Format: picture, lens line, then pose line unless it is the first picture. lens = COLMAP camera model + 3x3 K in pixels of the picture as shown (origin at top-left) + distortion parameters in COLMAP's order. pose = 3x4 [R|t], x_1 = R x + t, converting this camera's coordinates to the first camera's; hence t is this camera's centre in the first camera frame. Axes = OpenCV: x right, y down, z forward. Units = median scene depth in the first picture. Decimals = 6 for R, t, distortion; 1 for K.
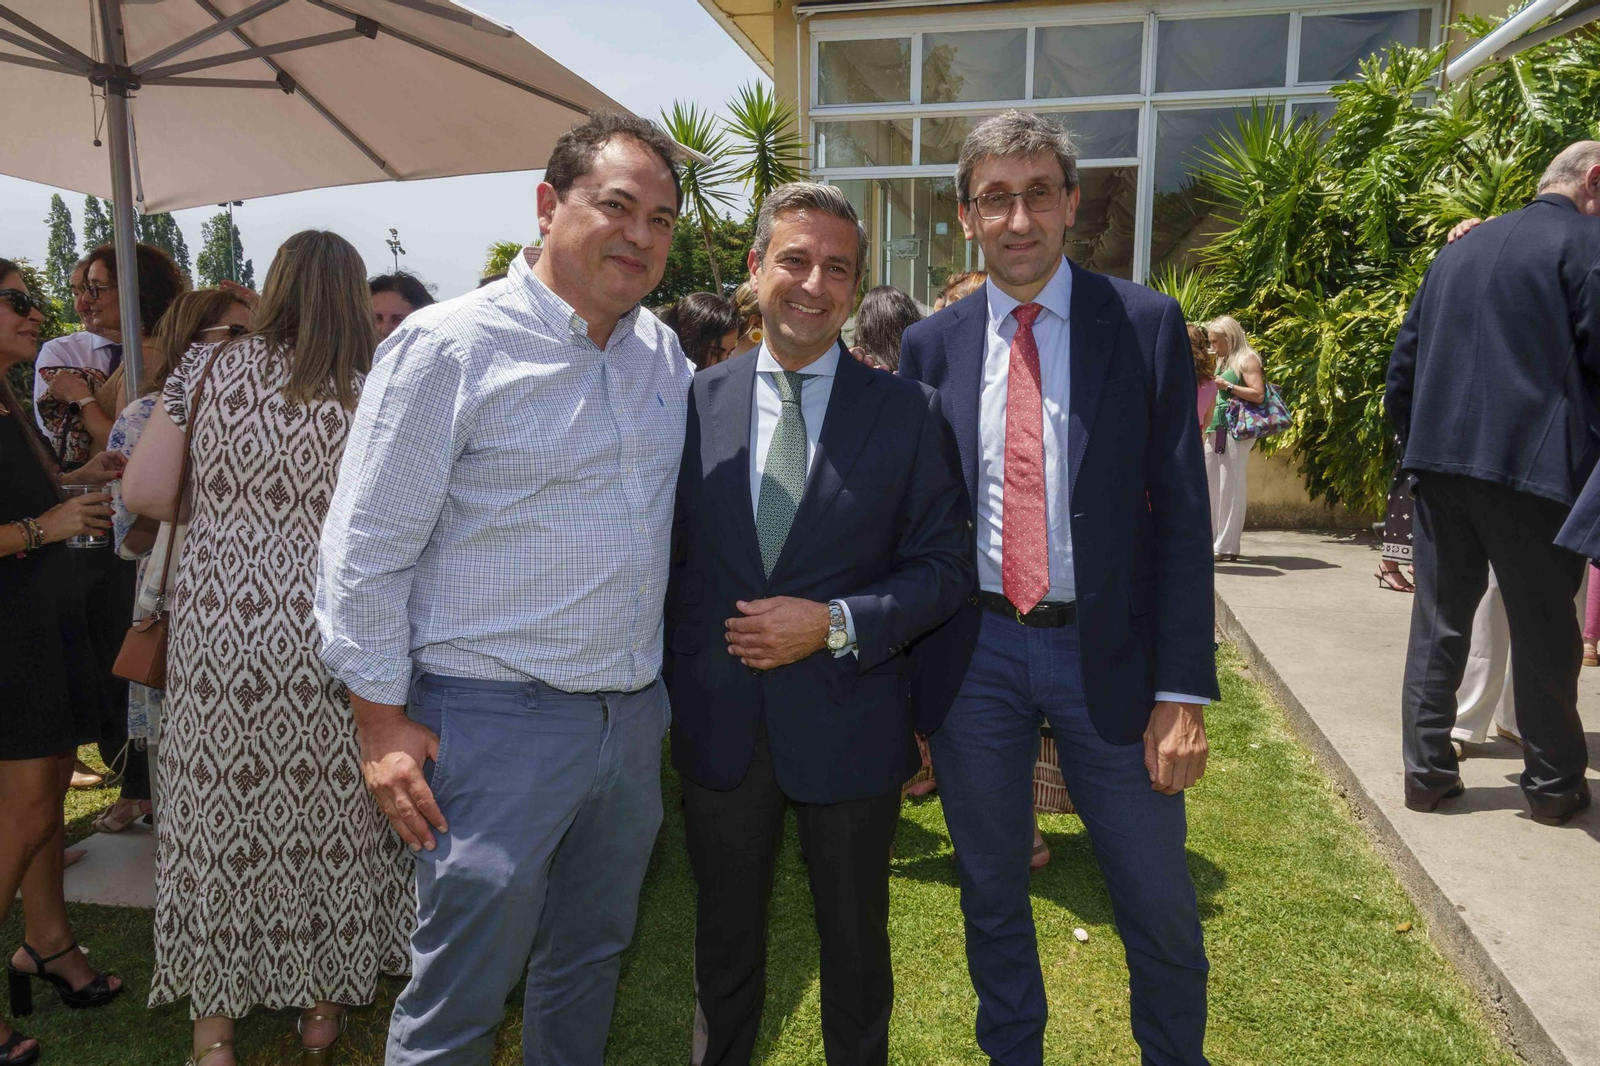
lens RADIAL K [[1115.5, 0, 804.3], [0, 1115.5, 547.2], [0, 0, 1]] dist [0.023533, -0.021770]
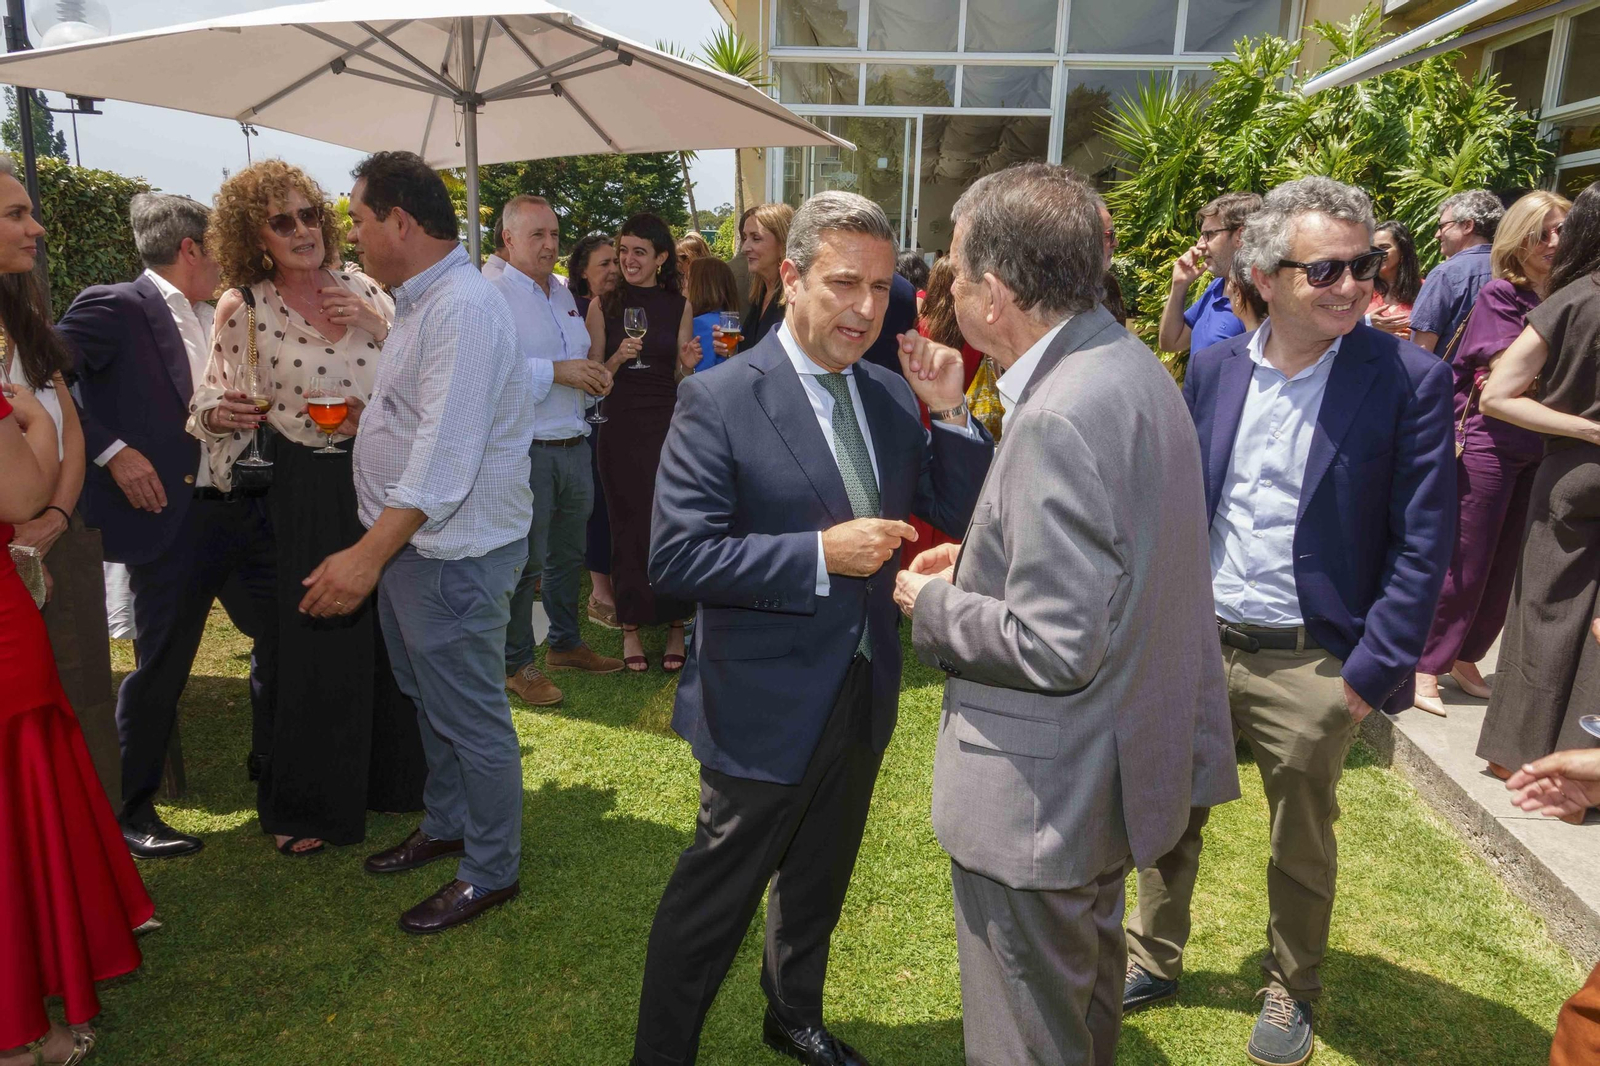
lens RADIAL K [[1115.5, 0, 795.9], [0, 1115.5, 538.0], [0, 0, 1]] dist [0.023533, -0.021770]
pose [[0.993749, 0.001921, 0.111618, -0.124365], [-0.010357, 0.997127, 0.075042, 0.018781], [-0.111153, -0.075729, 0.990914, -0.212275]]
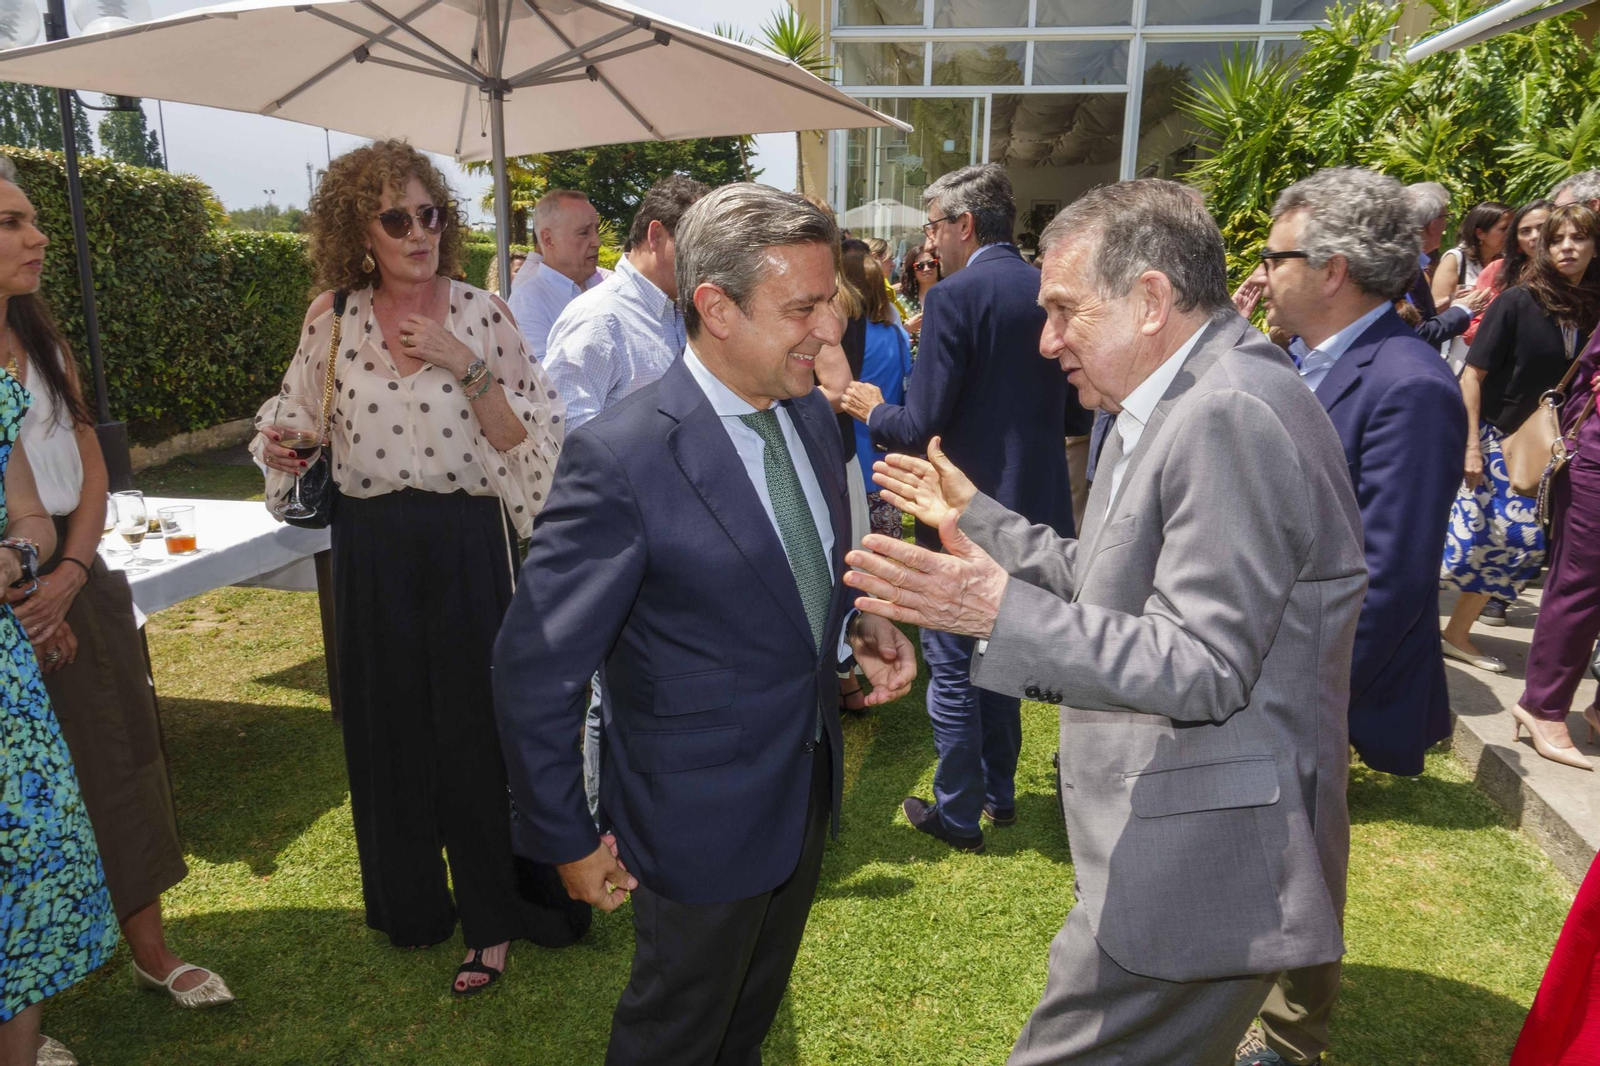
lens RADIAL K [[1115.5, 0, 797.4], [0, 1115.5, 537.3], [0, 0, 1]] dist [0.023533, -0.021770]
pose [[0.998690, 0.002292, 0.051111, -0.110103], [-0.006750, 0.996166, 0.087219, 0.007662], [-0.050715, -0.087450, 0.994877, -0.170792]]
